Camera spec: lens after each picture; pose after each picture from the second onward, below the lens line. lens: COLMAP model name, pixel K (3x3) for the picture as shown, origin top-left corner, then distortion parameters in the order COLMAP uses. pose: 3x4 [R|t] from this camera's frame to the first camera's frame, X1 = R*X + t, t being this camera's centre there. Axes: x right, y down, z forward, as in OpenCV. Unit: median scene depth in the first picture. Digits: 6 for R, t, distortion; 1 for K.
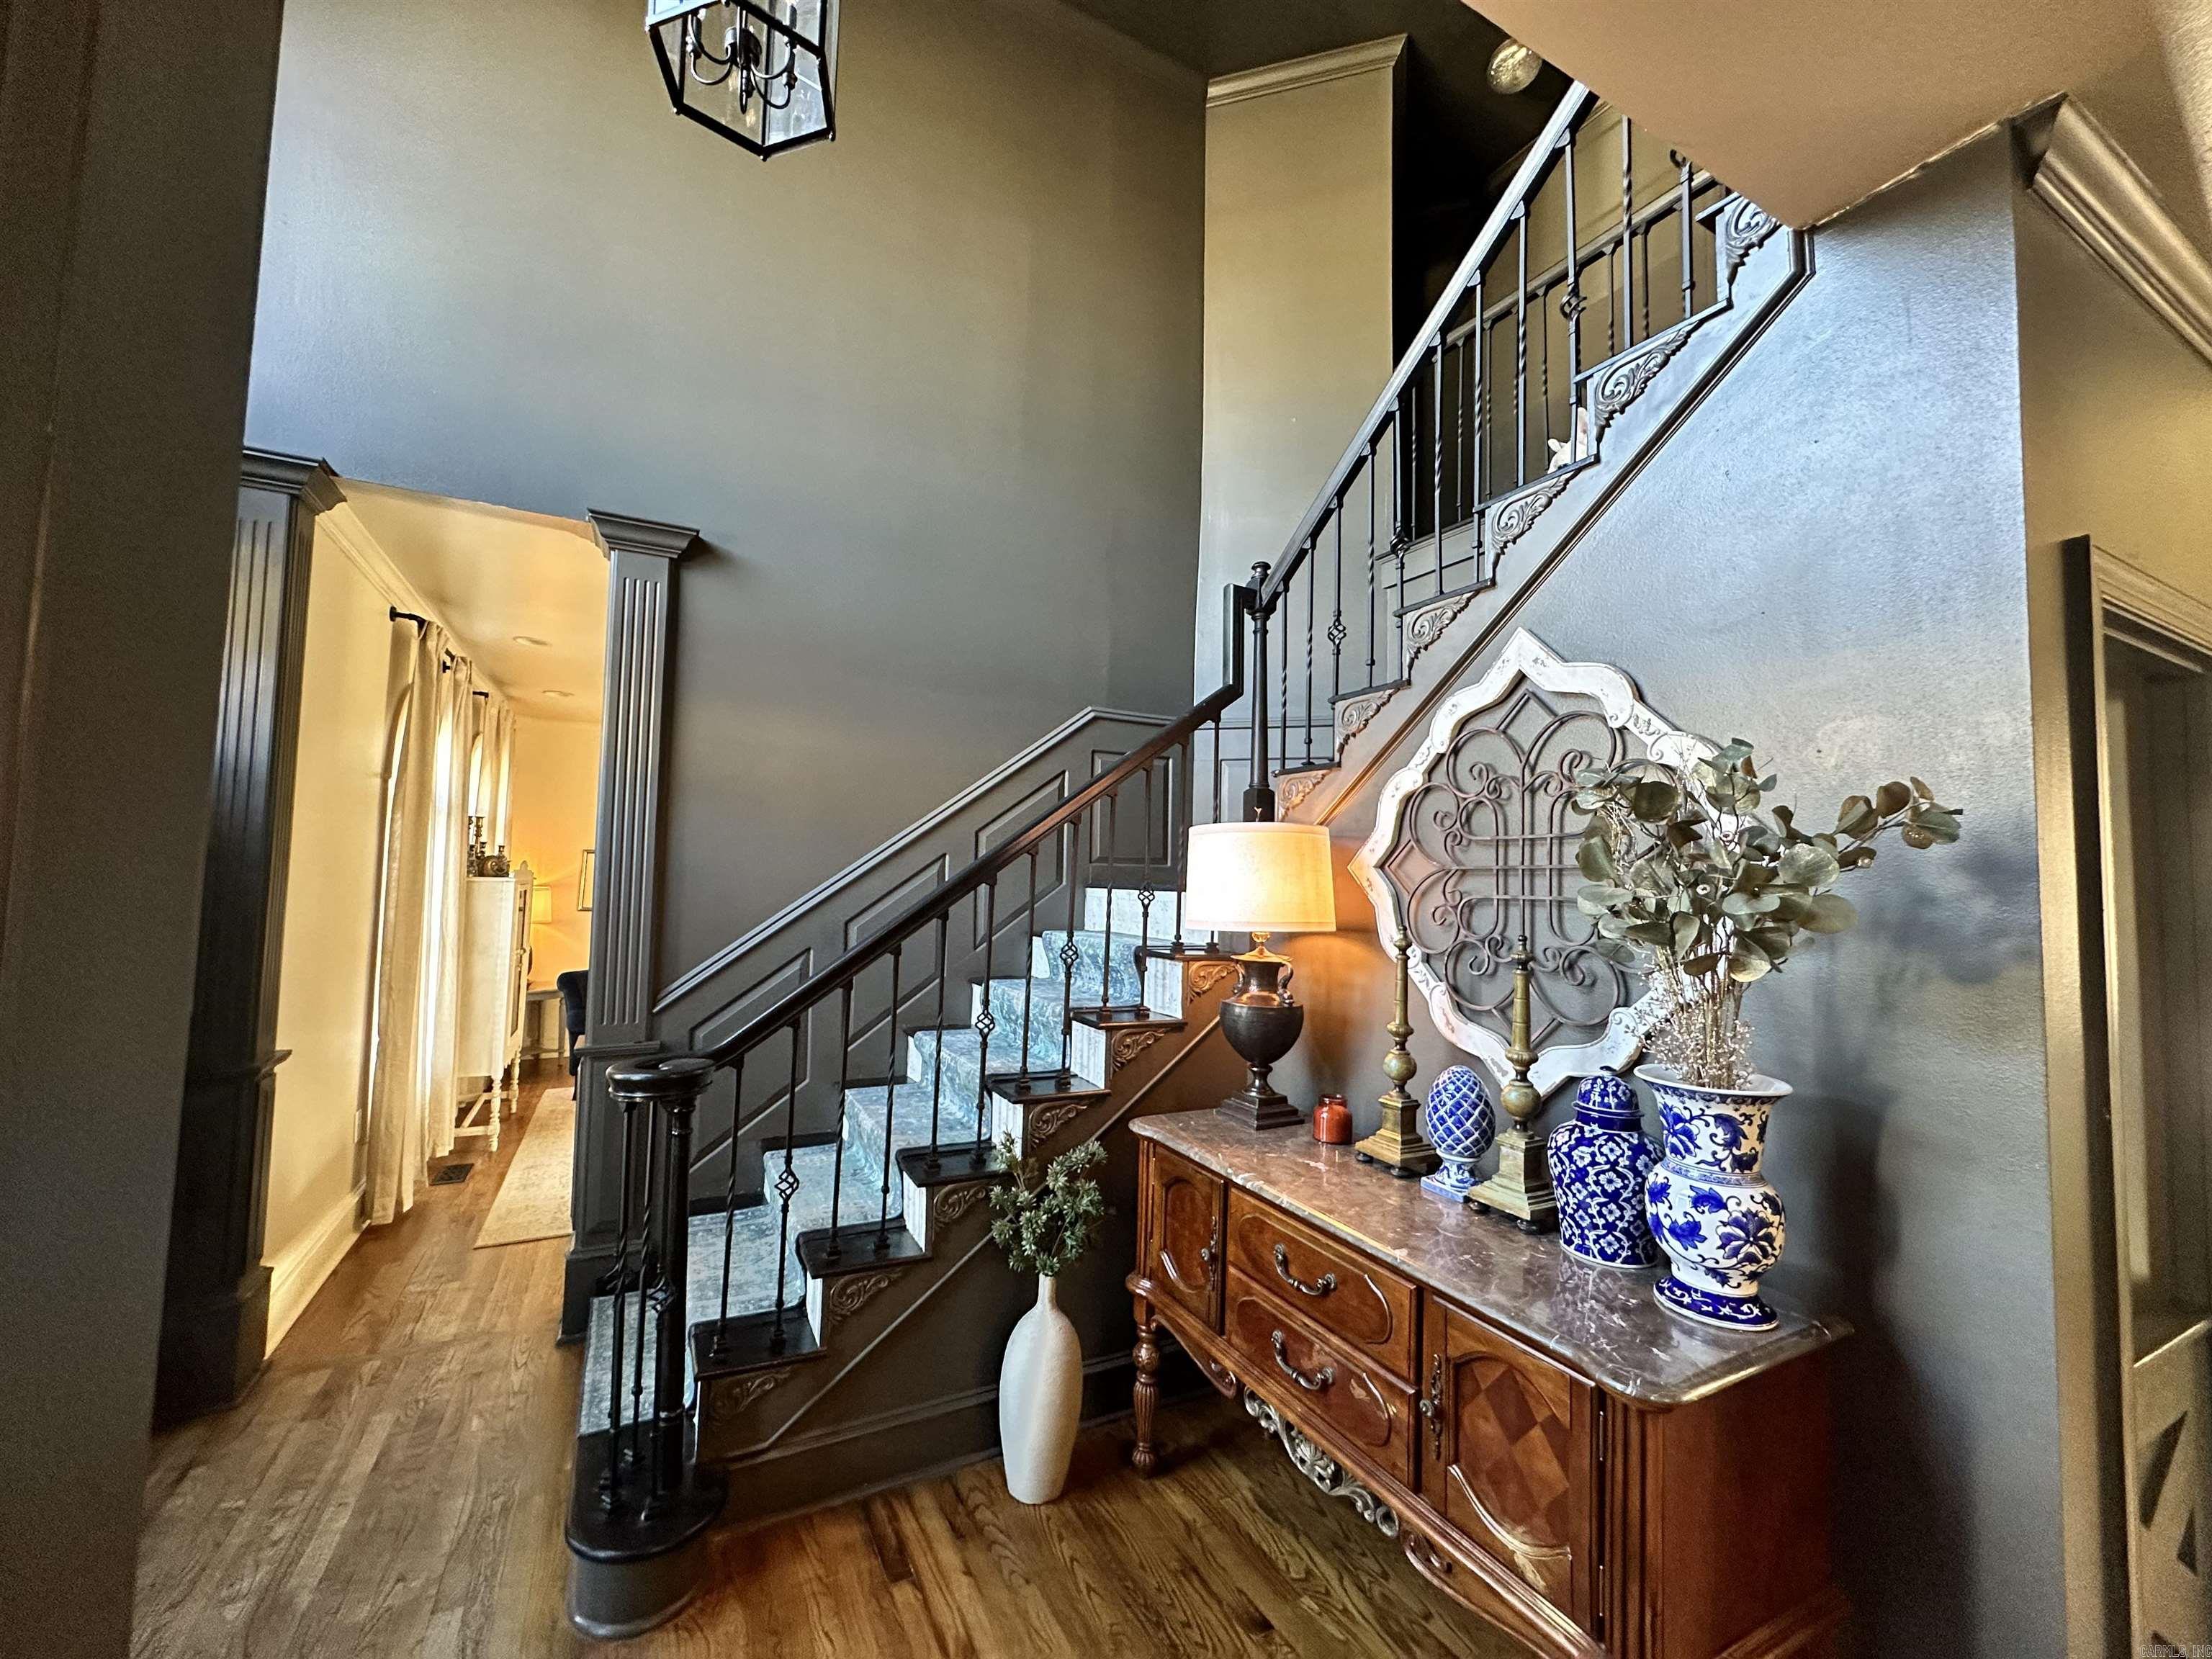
lens RADIAL K [[875.2, 0, 1096.4], [0, 875.2, 830.6], [0, 0, 1]] dist [0.005611, 0.000440]
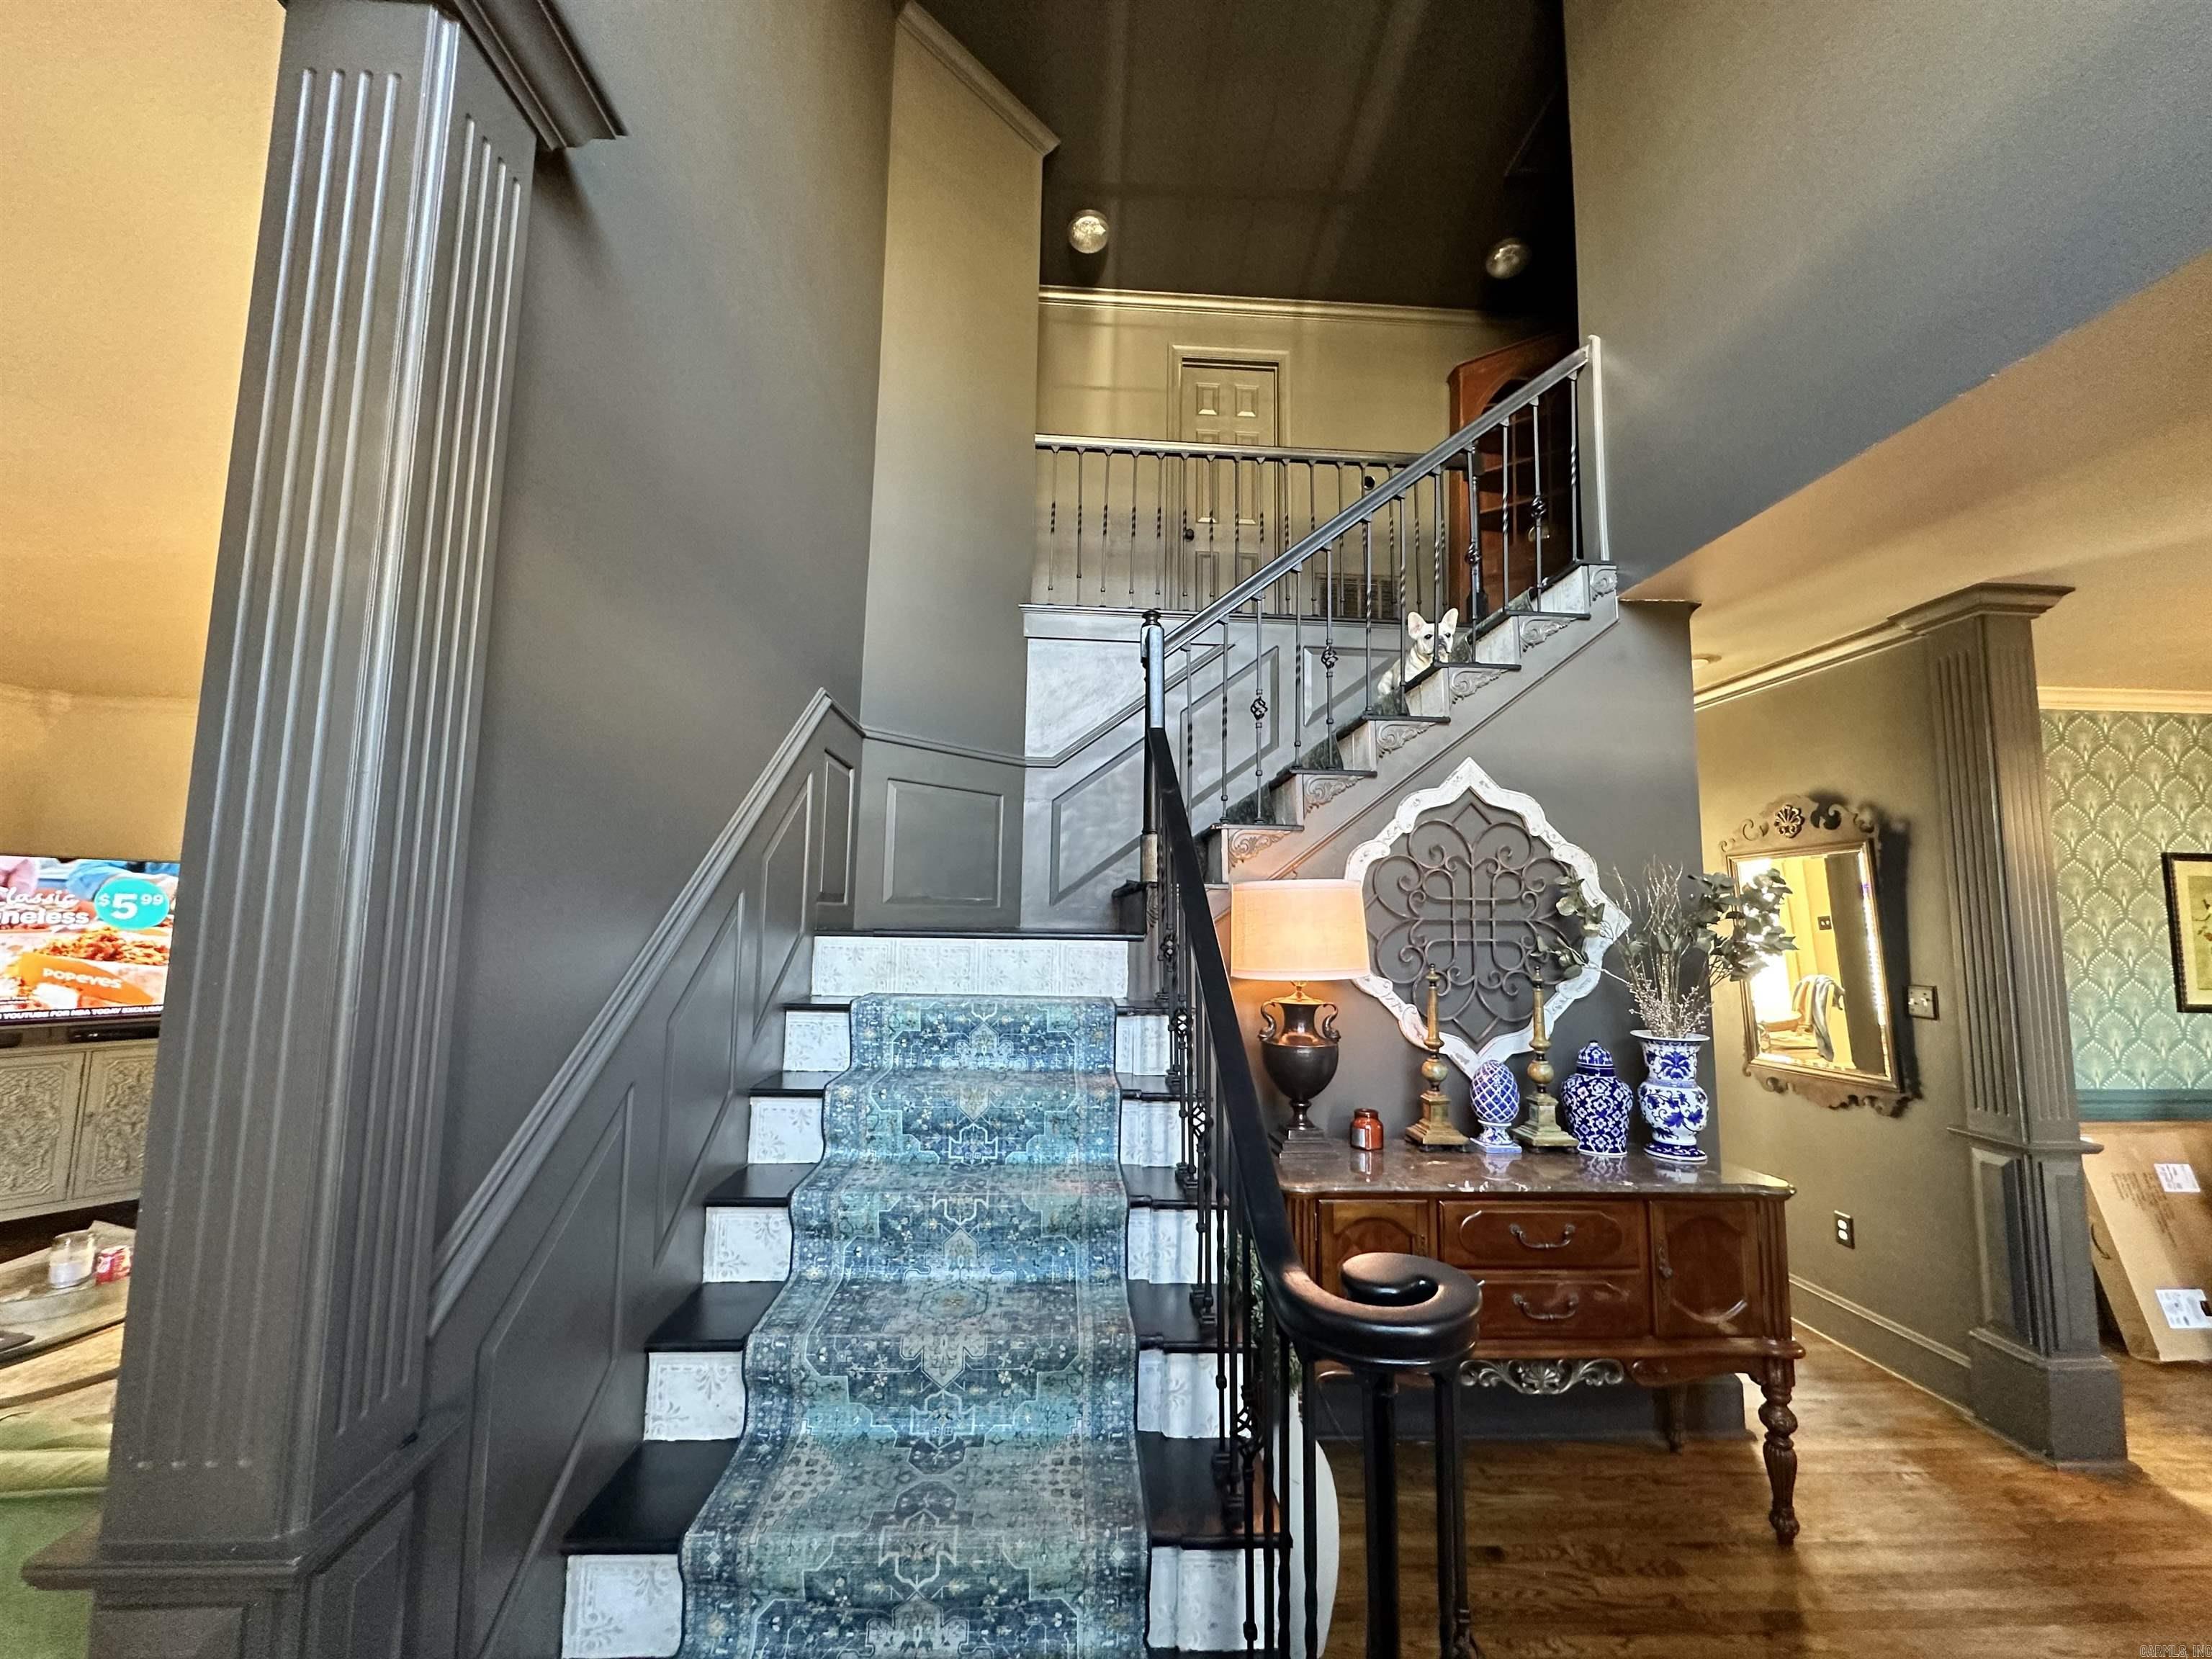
lens RADIAL K [[875.2, 0, 1101.8], [0, 875.2, 834.1], [0, 0, 1]] dist [0.005611, 0.000440]
pose [[0.406011, 0.065513, 0.911517, -1.118645], [-0.054526, 0.997387, -0.047397, 0.002216], [-0.912240, -0.030458, 0.408522, 0.956598]]
